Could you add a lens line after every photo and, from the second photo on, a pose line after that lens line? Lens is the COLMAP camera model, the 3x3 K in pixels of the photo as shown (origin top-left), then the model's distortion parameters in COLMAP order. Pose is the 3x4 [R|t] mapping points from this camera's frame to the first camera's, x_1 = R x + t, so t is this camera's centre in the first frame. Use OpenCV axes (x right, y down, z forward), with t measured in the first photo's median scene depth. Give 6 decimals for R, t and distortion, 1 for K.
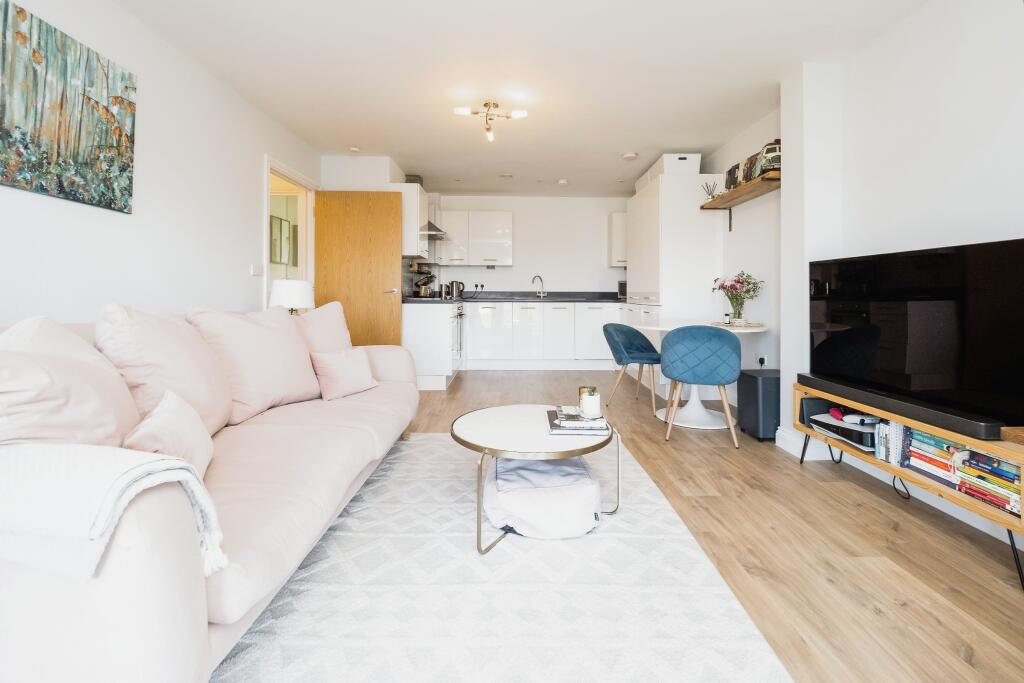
lens RADIAL K [[445.2, 0, 513.5], [0, 445.2, 292.6], [0, 0, 1]] dist [-0.003865, 0.001178]
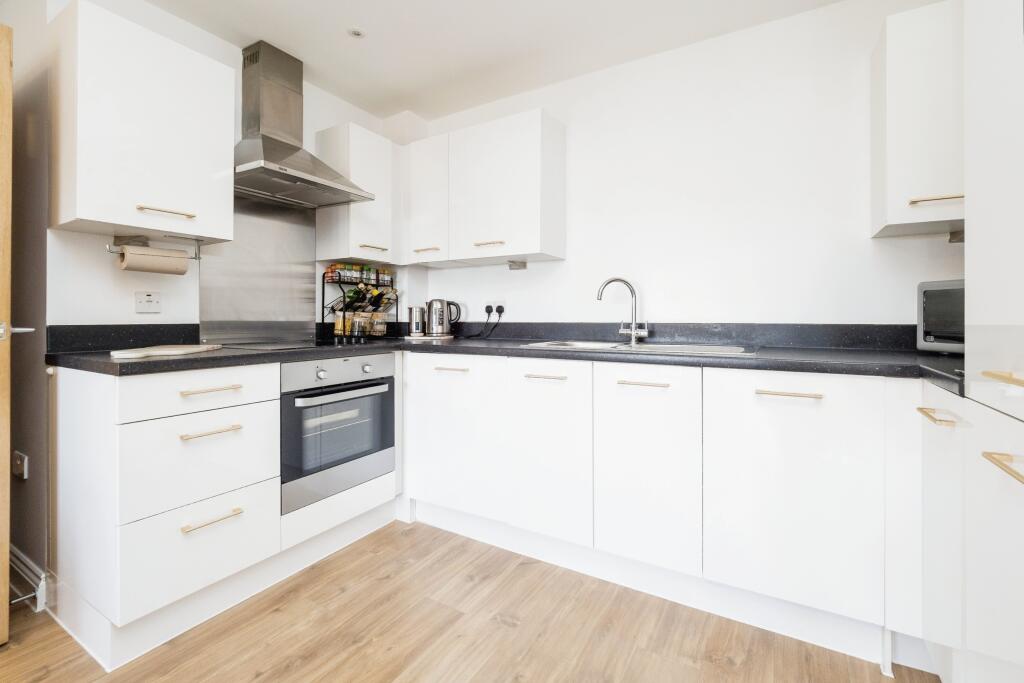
lens RADIAL K [[445.2, 0, 524.9], [0, 445.2, 311.9], [0, 0, 1]] dist [-0.003865, 0.001178]
pose [[0.868260, -0.010103, -0.496007, 0.519054], [0.007016, 0.999943, -0.008086, -0.028978], [0.496060, 0.003541, 0.868281, 2.089553]]
